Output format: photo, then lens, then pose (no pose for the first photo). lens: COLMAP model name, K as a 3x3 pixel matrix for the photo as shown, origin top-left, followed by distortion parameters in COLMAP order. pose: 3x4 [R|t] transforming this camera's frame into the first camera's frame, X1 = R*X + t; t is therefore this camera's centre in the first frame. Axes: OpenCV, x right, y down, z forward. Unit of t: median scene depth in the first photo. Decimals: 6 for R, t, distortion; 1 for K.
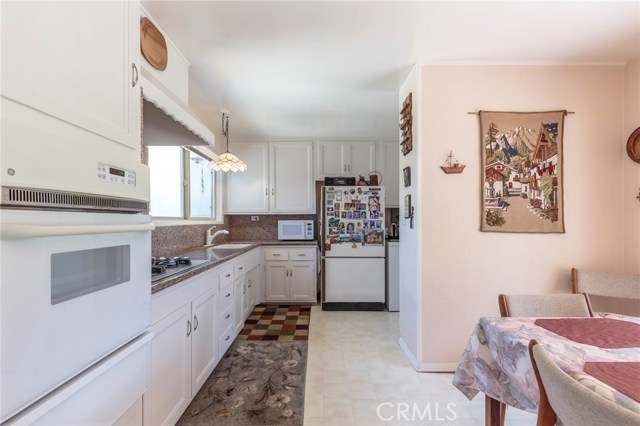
lens RADIAL K [[293.7, 0, 314.7], [0, 293.7, 220.8], [0, 0, 1]] dist [0.011379, -0.004132]
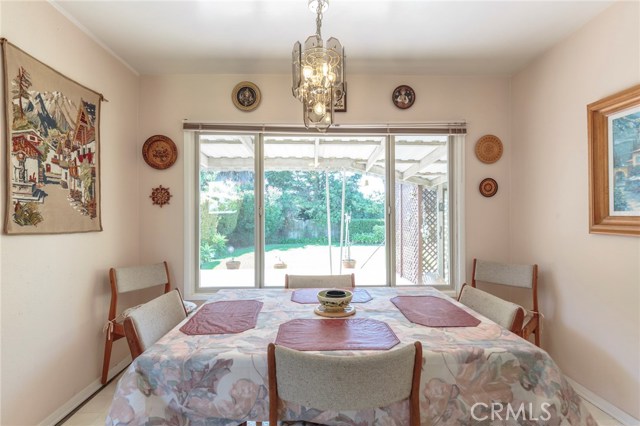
lens RADIAL K [[293.7, 0, 322.1], [0, 293.7, 216.2], [0, 0, 1]] dist [0.011379, -0.004132]
pose [[-0.047163, 0.001144, 0.998887, -0.083899], [0.003678, 0.999993, -0.000971, -0.000255], [-0.998880, 0.003629, -0.047167, 0.370087]]
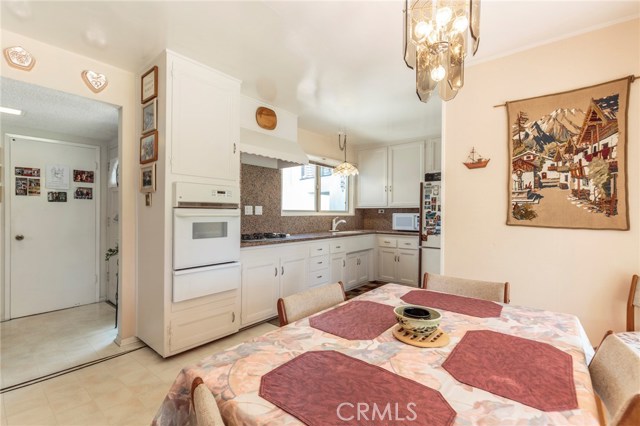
lens RADIAL K [[293.7, 0, 308.5], [0, 293.7, 214.9], [0, 0, 1]] dist [0.011379, -0.004132]
pose [[0.746267, 0.009883, -0.665573, 0.728794], [-0.007729, 0.999951, 0.006183, 0.001380], [0.665602, 0.000530, 0.746307, -0.170870]]
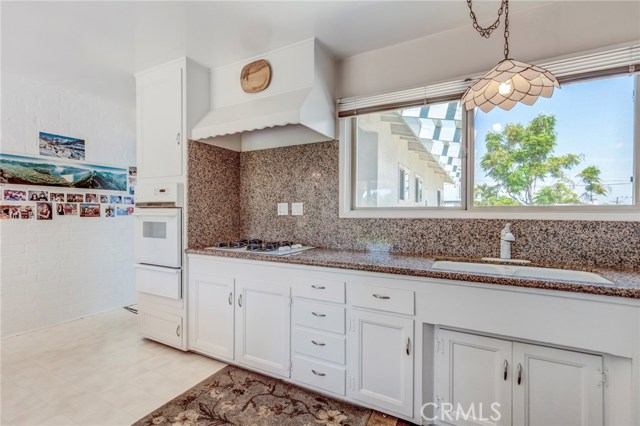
lens RADIAL K [[293.7, 0, 309.6], [0, 293.7, 215.6], [0, 0, 1]] dist [0.011379, -0.004132]
pose [[-0.482335, 0.005566, -0.875969, 0.390108], [-0.003661, 0.999958, 0.008370, 0.003916], [0.875979, 0.007244, -0.482294, 1.488178]]
